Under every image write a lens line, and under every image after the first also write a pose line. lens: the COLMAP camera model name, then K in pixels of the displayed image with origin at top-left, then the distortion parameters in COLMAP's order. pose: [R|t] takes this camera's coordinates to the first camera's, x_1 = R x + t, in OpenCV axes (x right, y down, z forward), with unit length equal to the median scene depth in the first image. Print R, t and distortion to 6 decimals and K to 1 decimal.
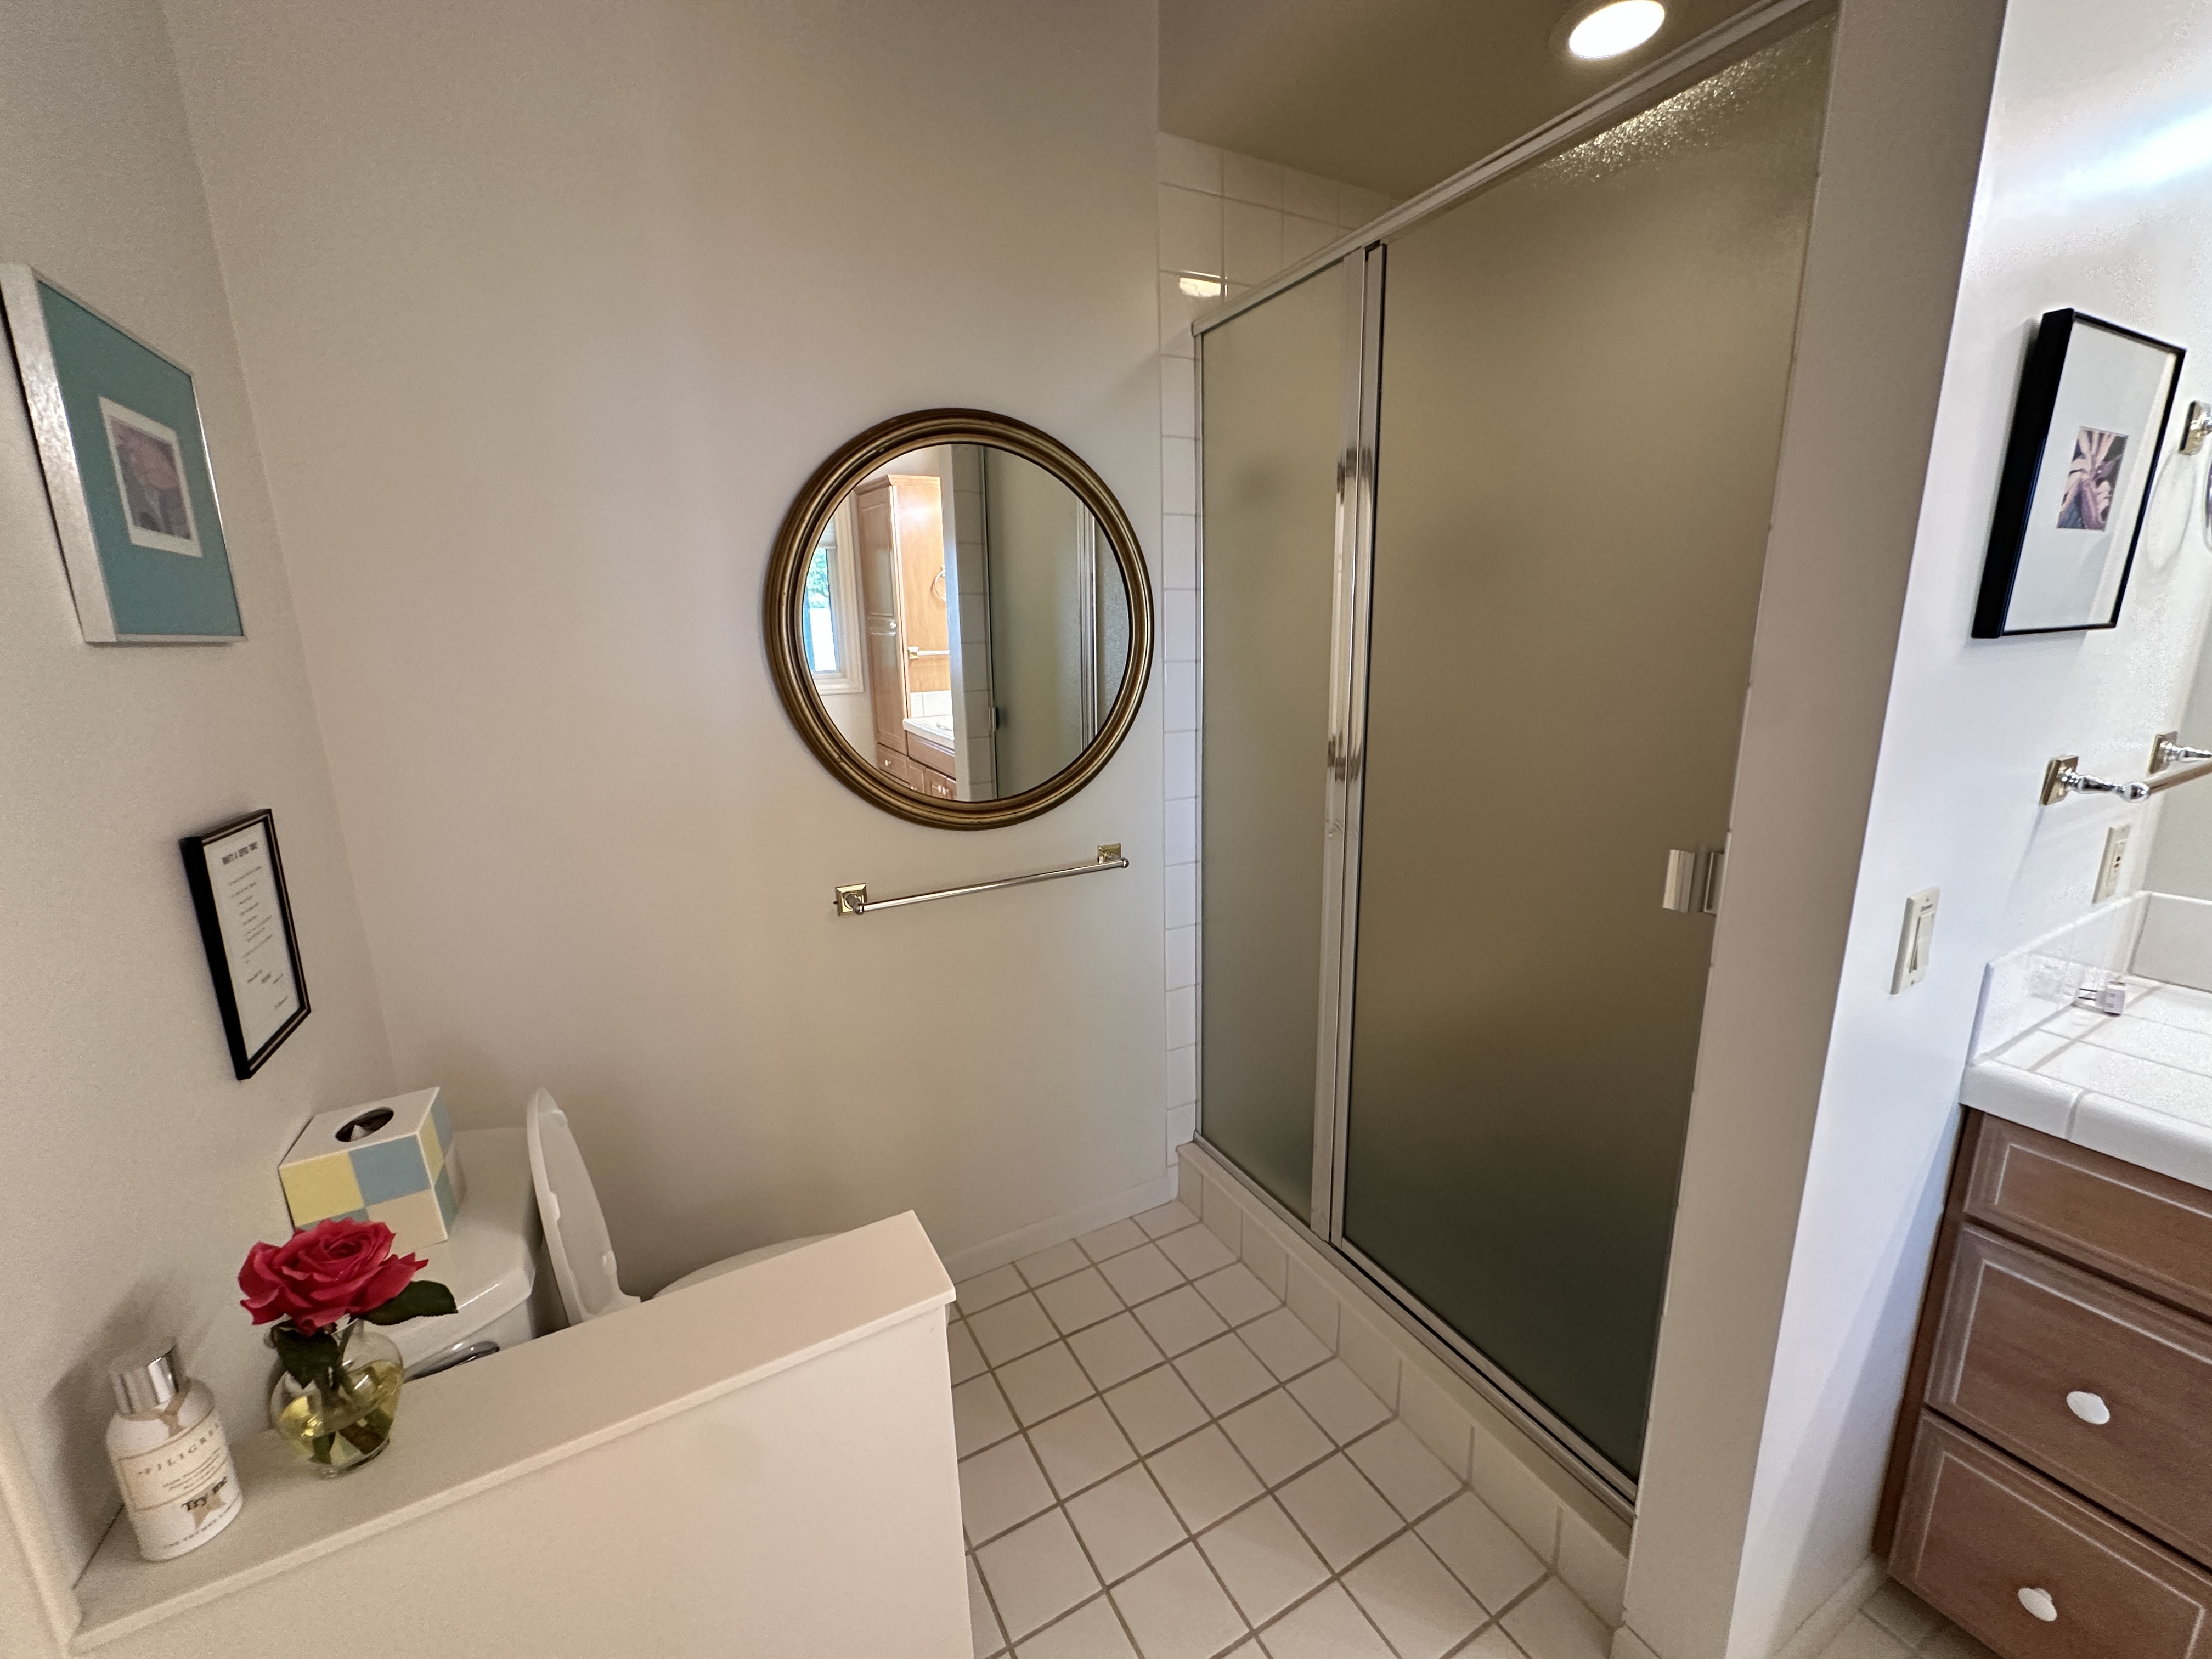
lens RADIAL K [[880.0, 0, 1107.0], [0, 880.0, 818.0], [0, 0, 1]] dist [-0.000767, 0.000484]
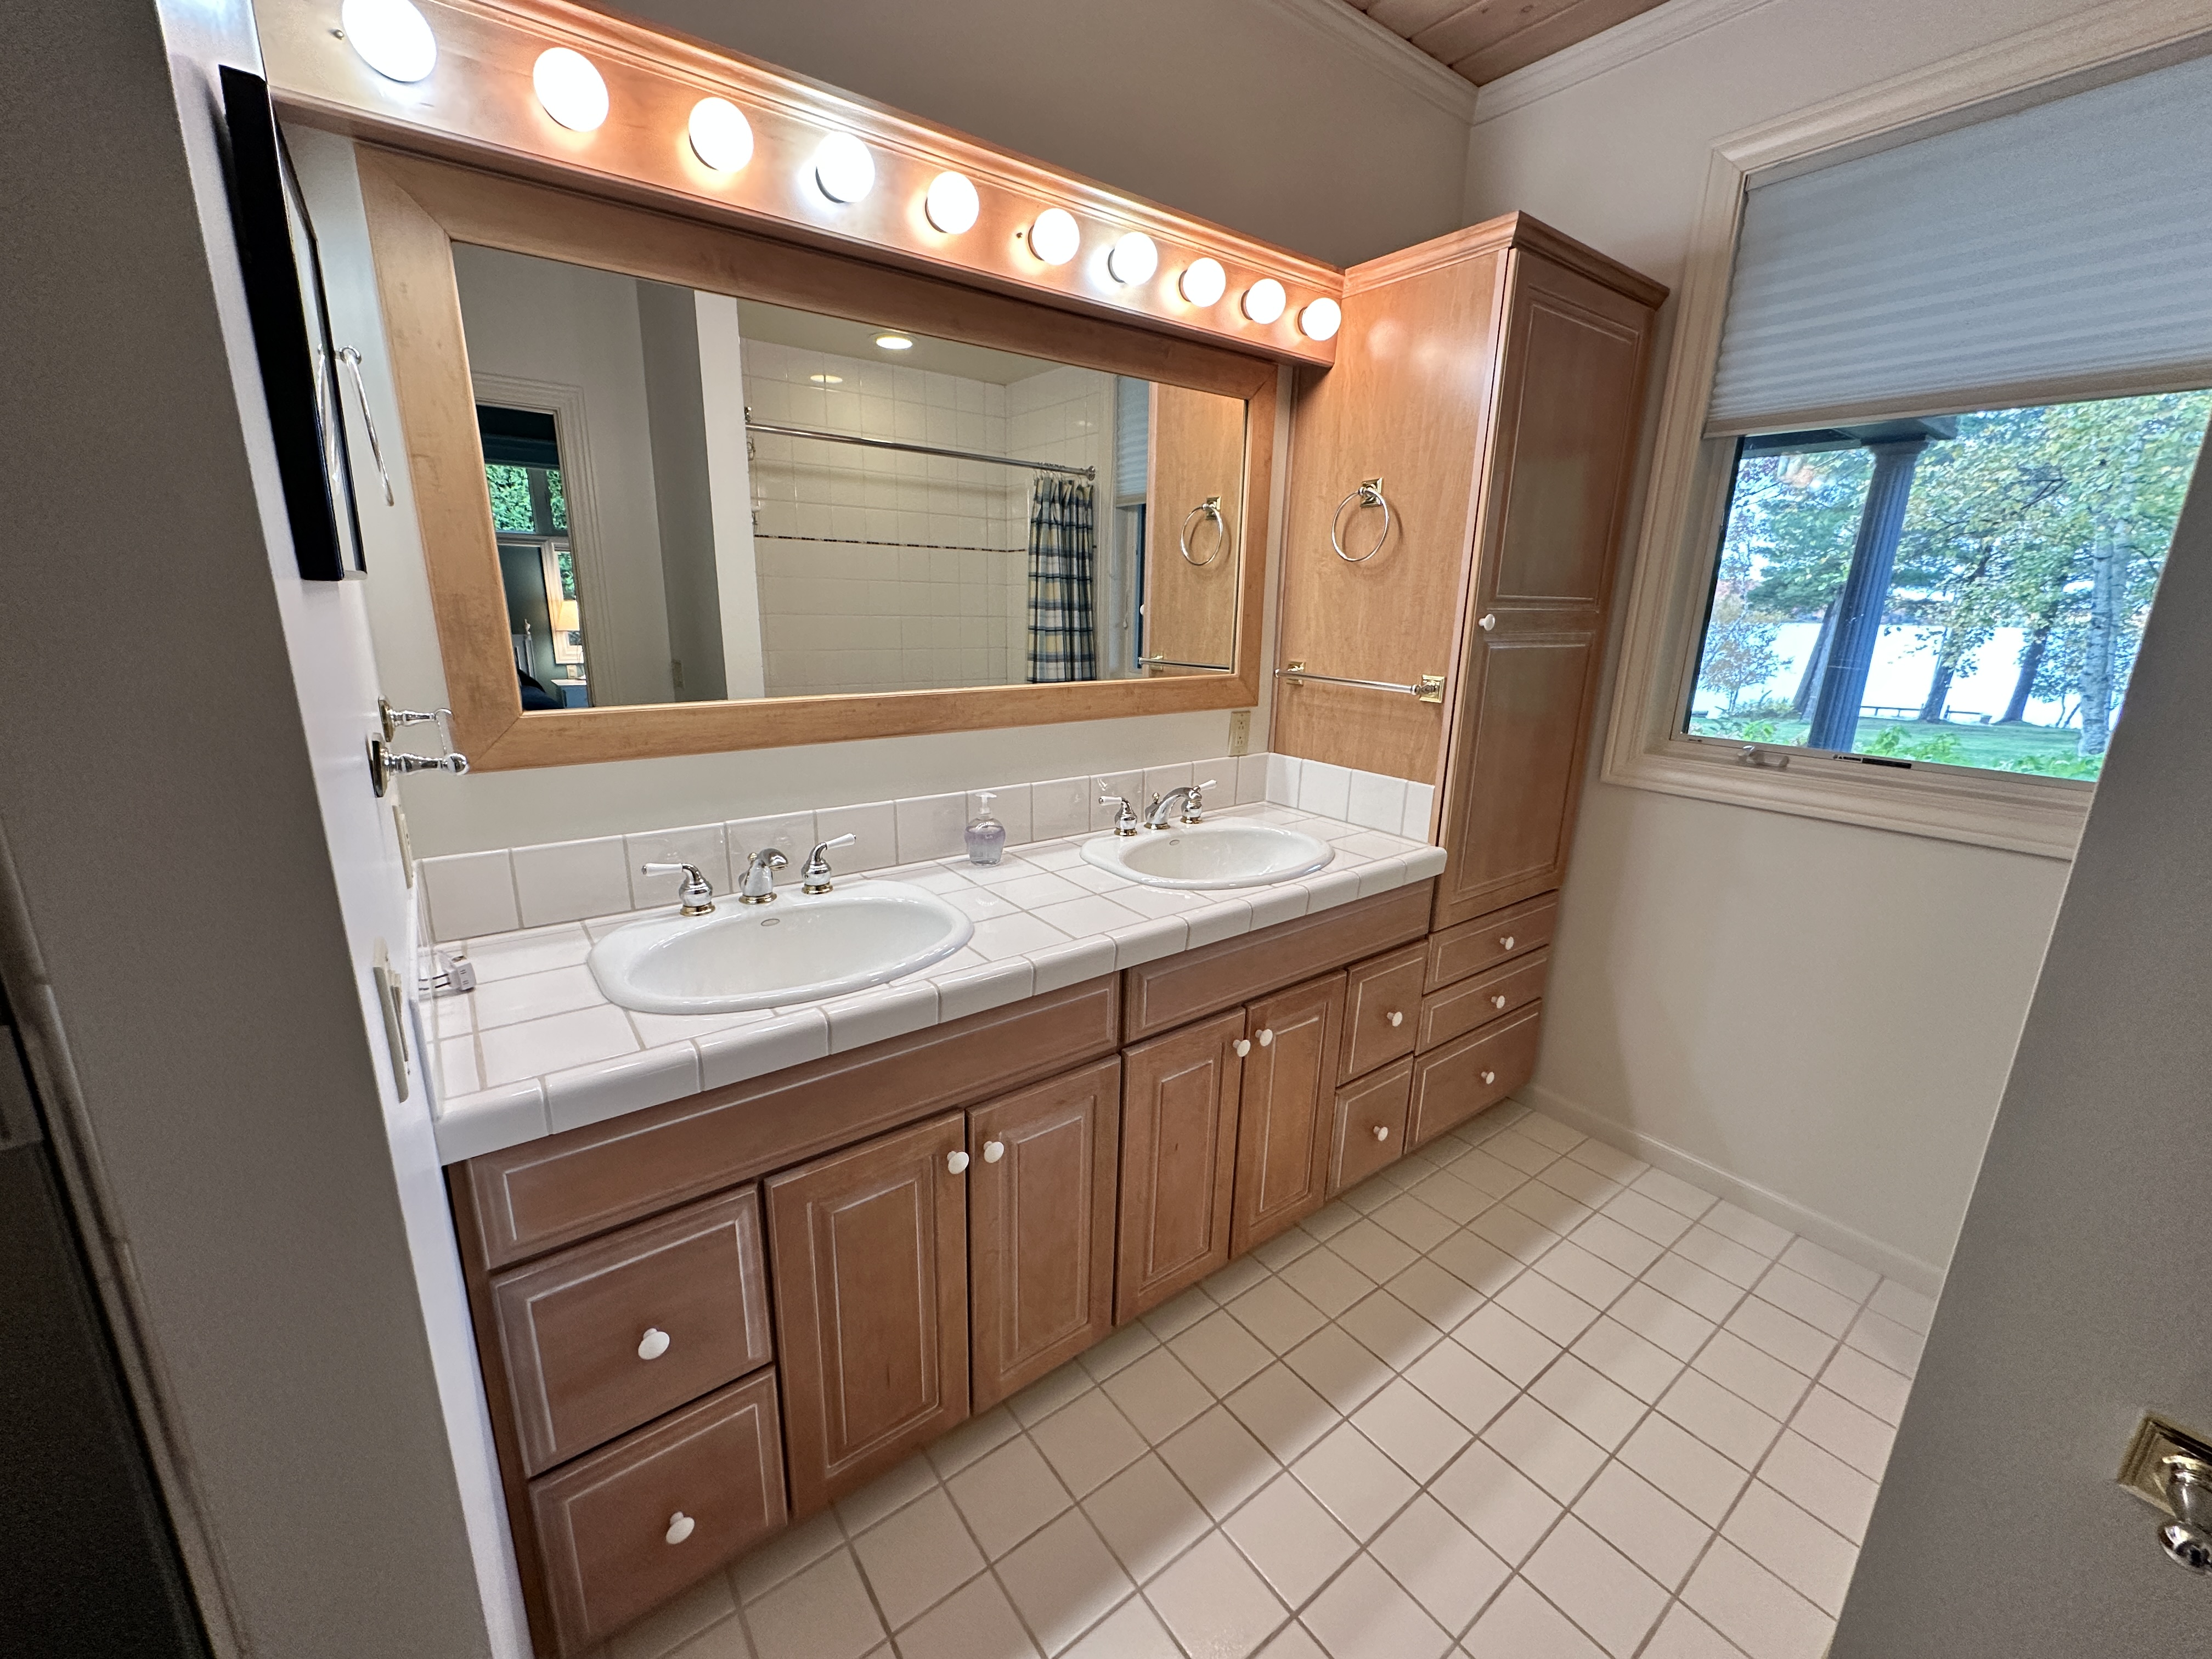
lens RADIAL K [[880.0, 0, 1101.0], [0, 880.0, 820.3], [0, 0, 1]] dist [-0.000767, 0.000484]
pose [[-0.153561, -0.226504, 0.961829, 0.165687], [0.196077, 0.947034, 0.254325, -0.068606], [-0.968490, 0.227647, -0.101016, 0.422233]]
